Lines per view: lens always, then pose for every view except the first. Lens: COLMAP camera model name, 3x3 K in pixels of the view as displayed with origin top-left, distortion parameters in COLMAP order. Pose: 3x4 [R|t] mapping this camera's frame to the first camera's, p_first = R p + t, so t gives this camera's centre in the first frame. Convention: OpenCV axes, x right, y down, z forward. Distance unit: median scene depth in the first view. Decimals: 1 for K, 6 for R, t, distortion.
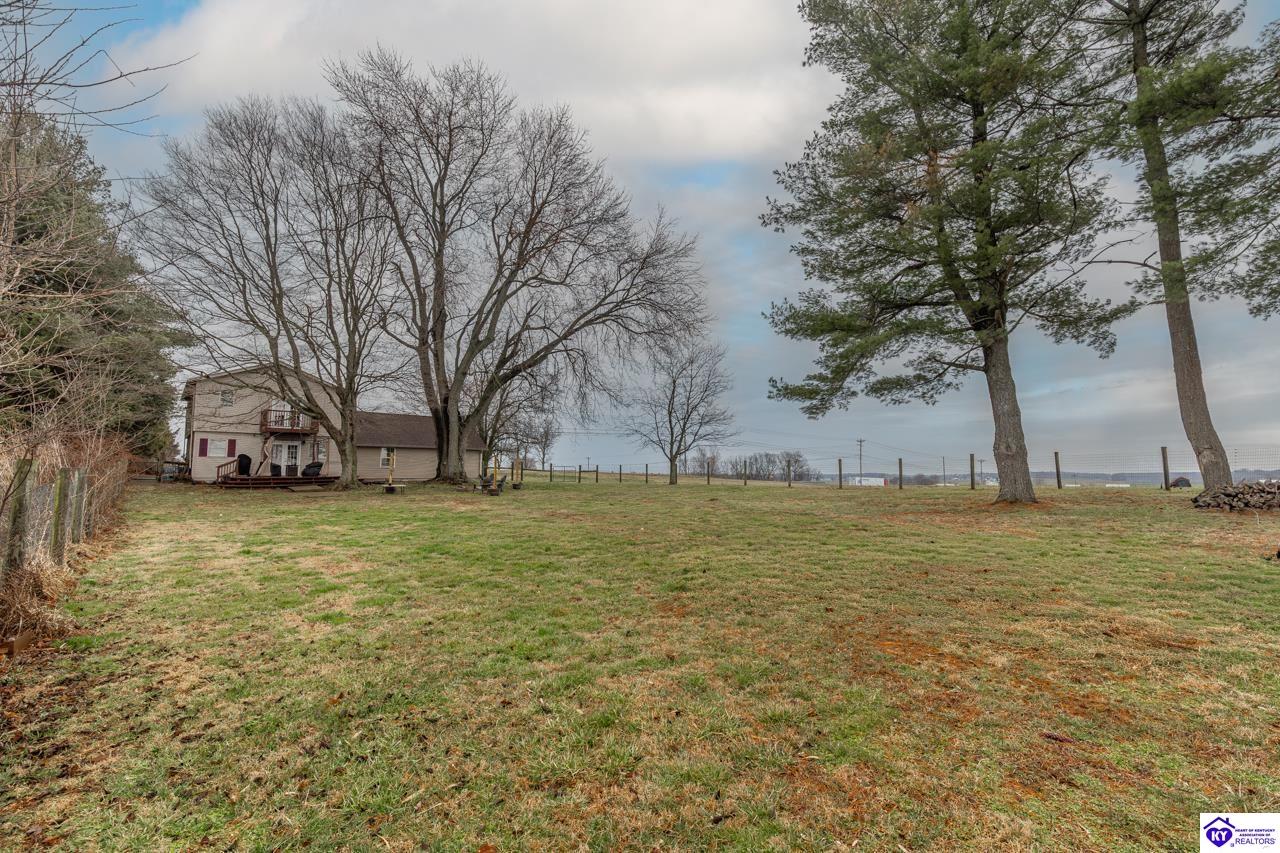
lens RADIAL K [[587.3, 0, 647.2], [0, 587.3, 425.4], [0, 0, 1]] dist [0.013423, 0.000058]
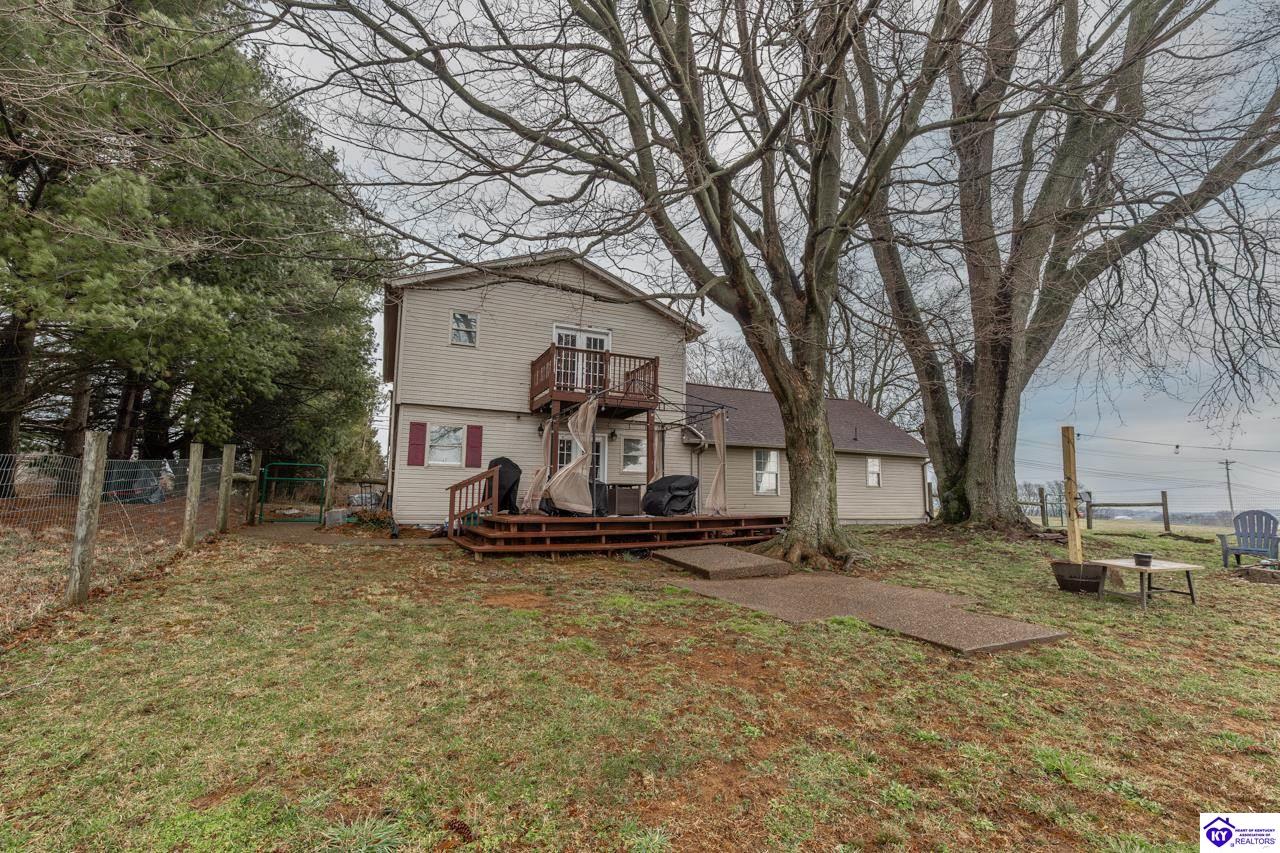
lens RADIAL K [[587.3, 0, 639.2], [0, 587.3, 425.1], [0, 0, 1]] dist [0.013423, 0.000058]
pose [[0.960729, -0.037527, -0.274939, -0.476499], [0.021978, 0.997991, -0.059419, 0.051168], [0.276616, 0.051043, 0.959624, 0.632841]]
